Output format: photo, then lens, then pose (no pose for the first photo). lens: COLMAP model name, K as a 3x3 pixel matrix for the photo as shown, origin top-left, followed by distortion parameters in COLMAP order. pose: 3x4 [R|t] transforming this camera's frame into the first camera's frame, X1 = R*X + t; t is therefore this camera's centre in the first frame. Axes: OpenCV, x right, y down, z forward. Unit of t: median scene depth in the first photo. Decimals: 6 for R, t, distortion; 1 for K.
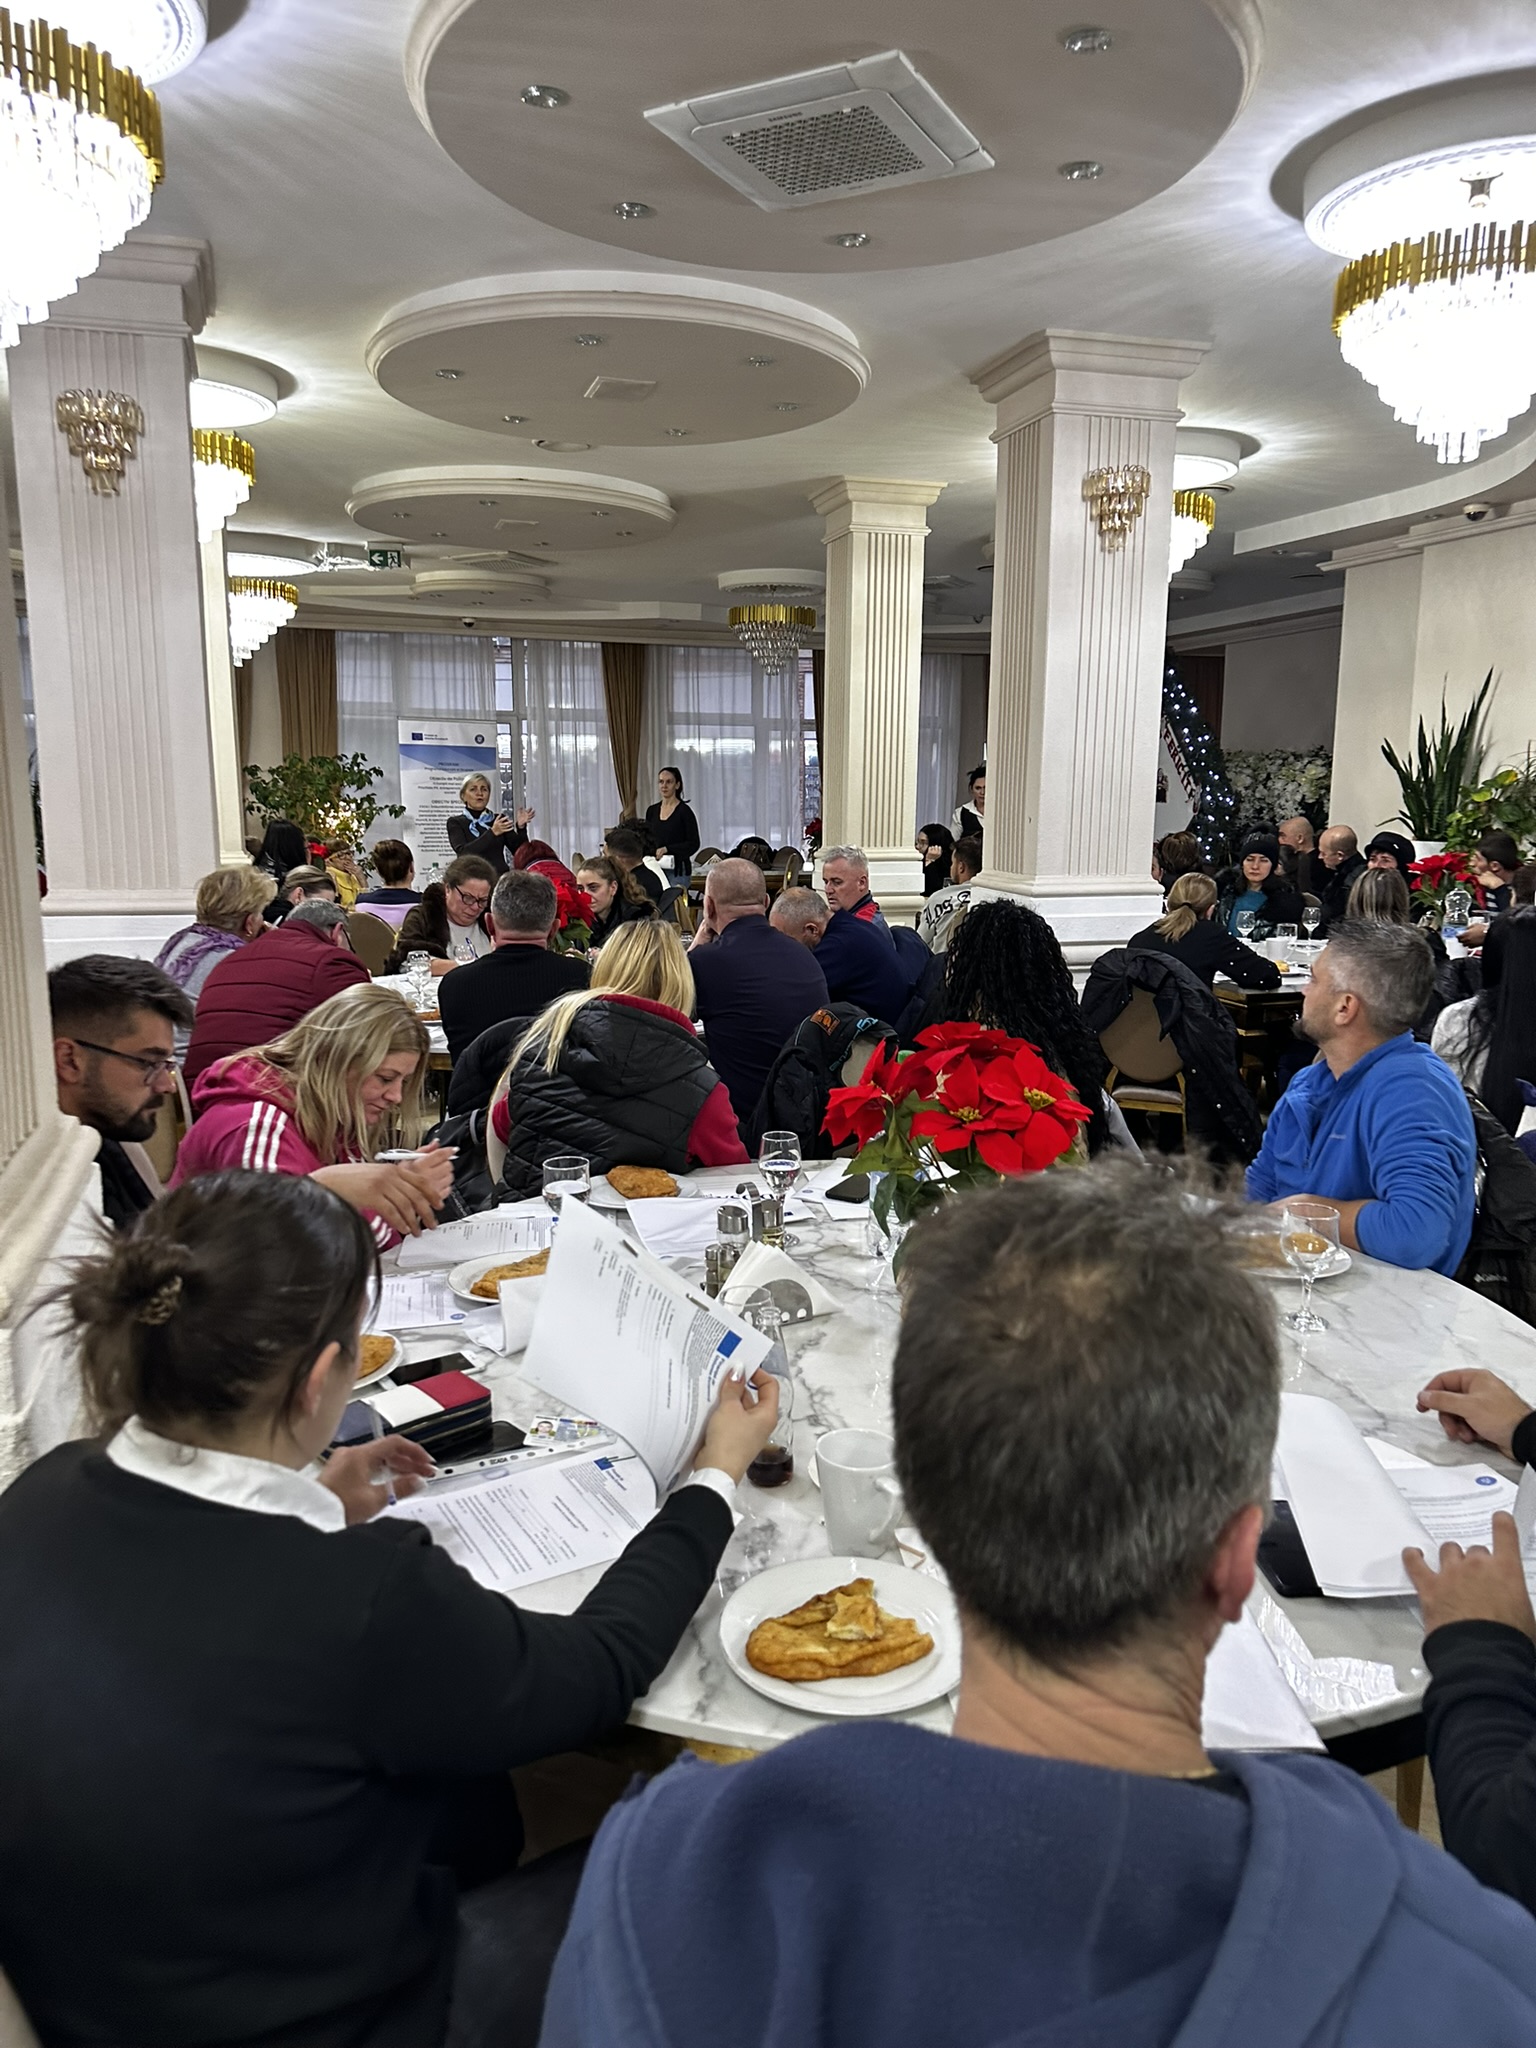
lens RADIAL K [[1459.1, 0, 768.2], [0, 1459.1, 1033.4], [0, 0, 1]] dist [0.060450, -0.030080]
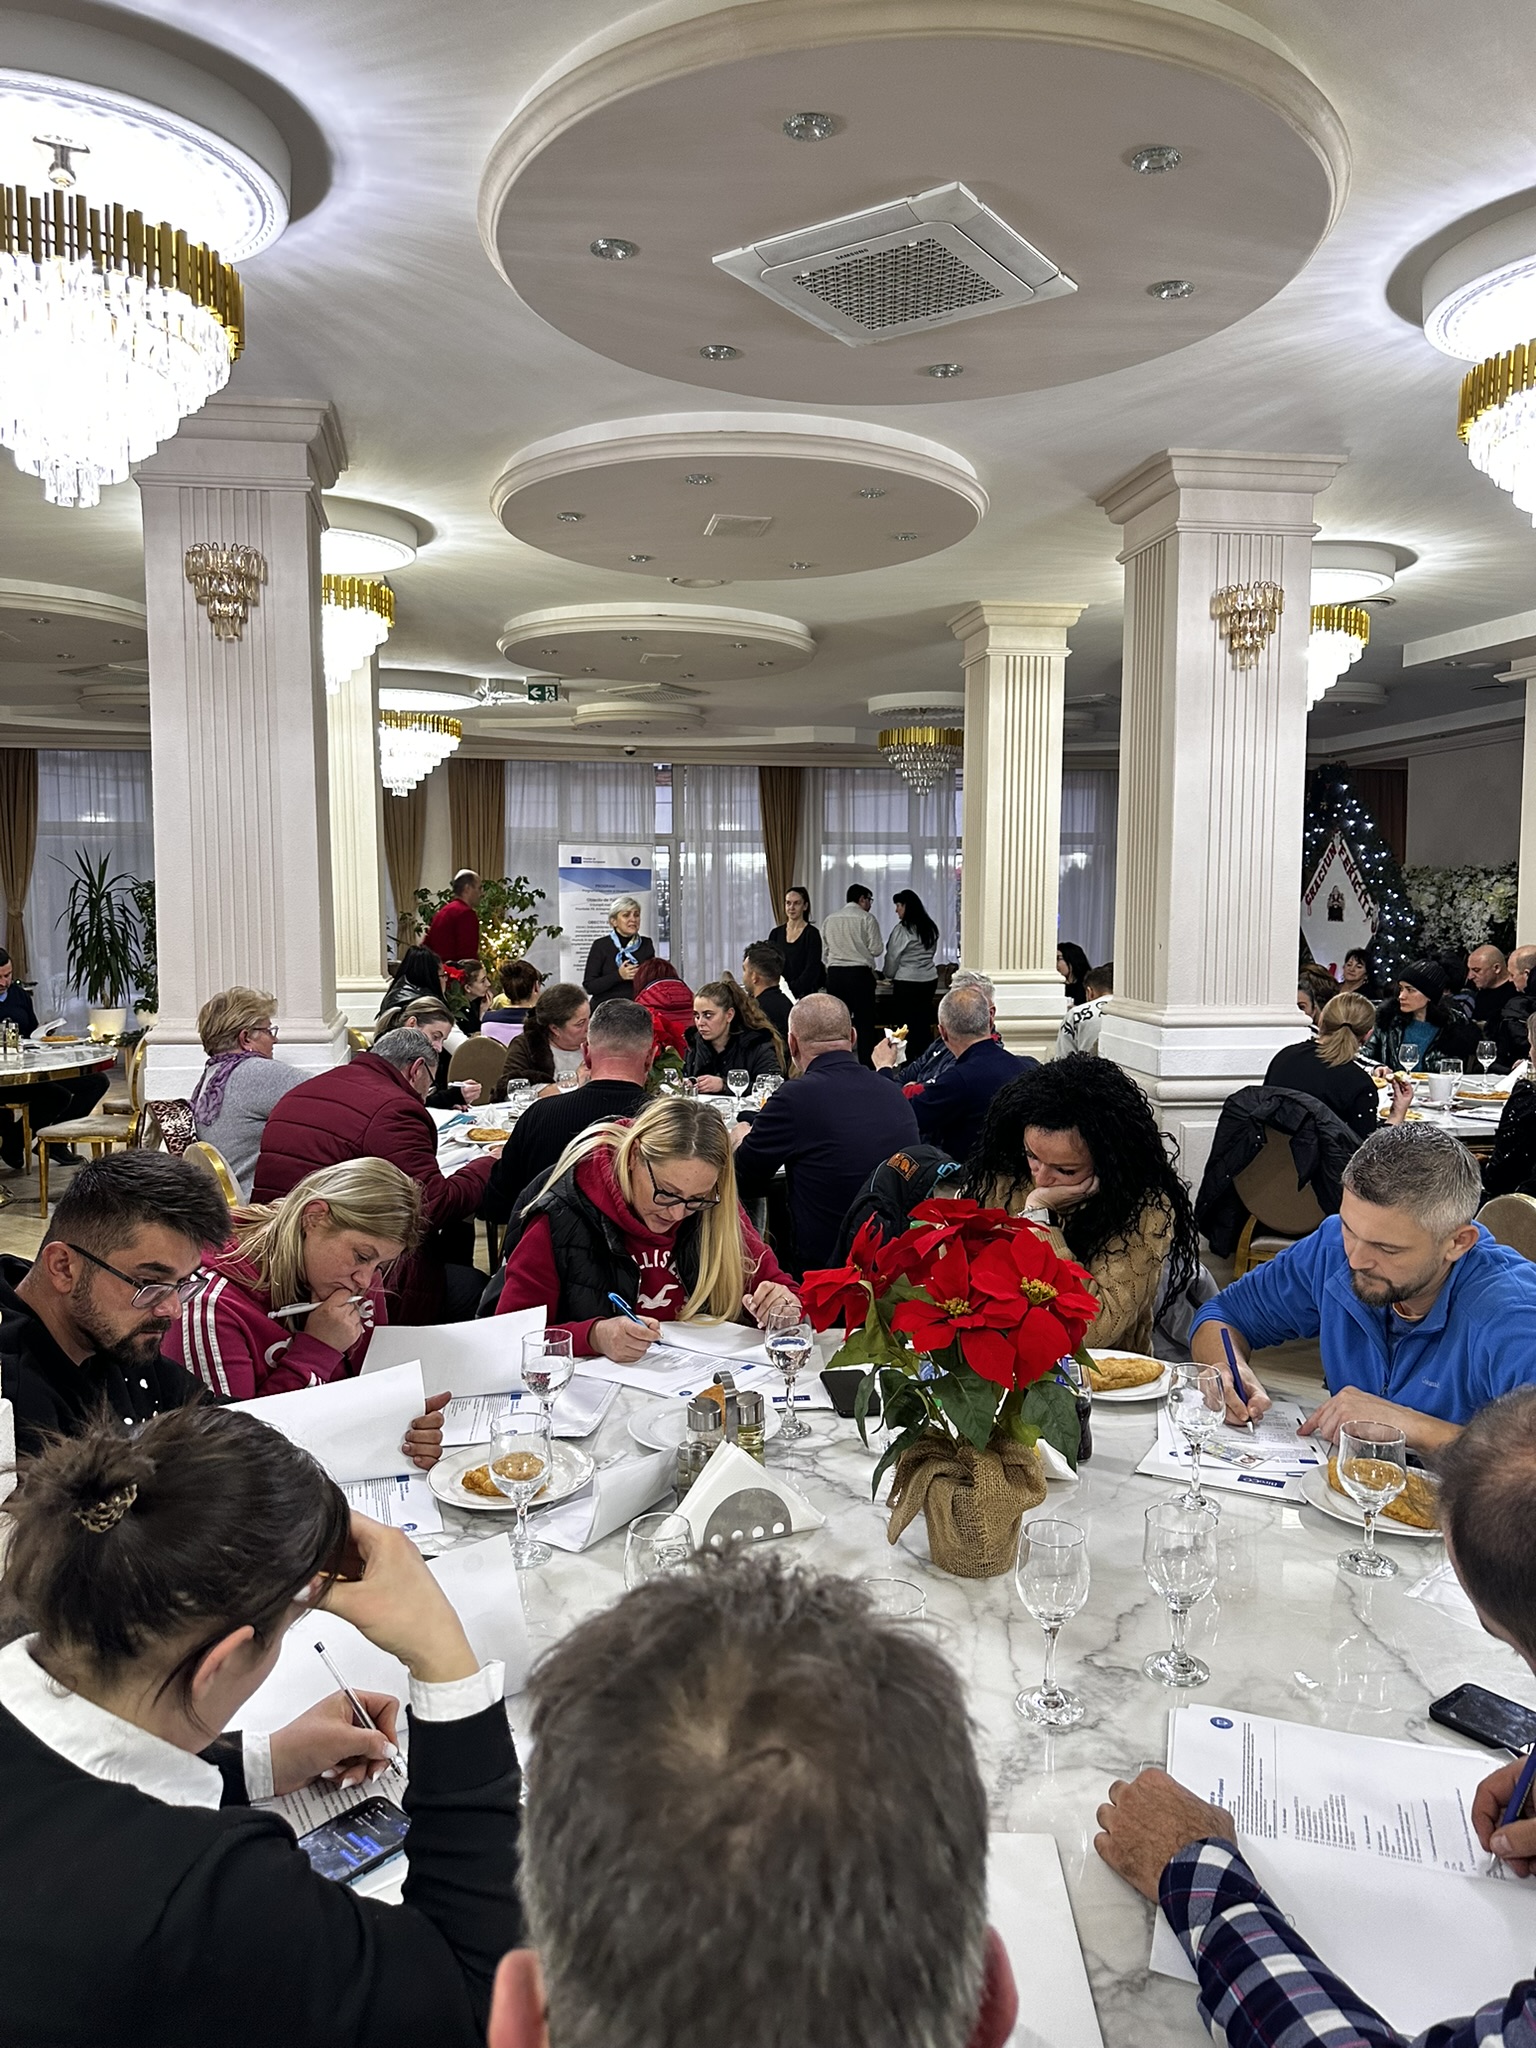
lens RADIAL K [[1417.8, 0, 854.1], [0, 1417.8, 991.0], [0, 0, 1]] dist [0.097117, -0.079944]
pose [[0.992571, 0.004397, -0.121590, 0.099200], [-0.015997, 0.995387, -0.094594, -0.028298], [0.120614, 0.095836, 0.988063, 0.072618]]
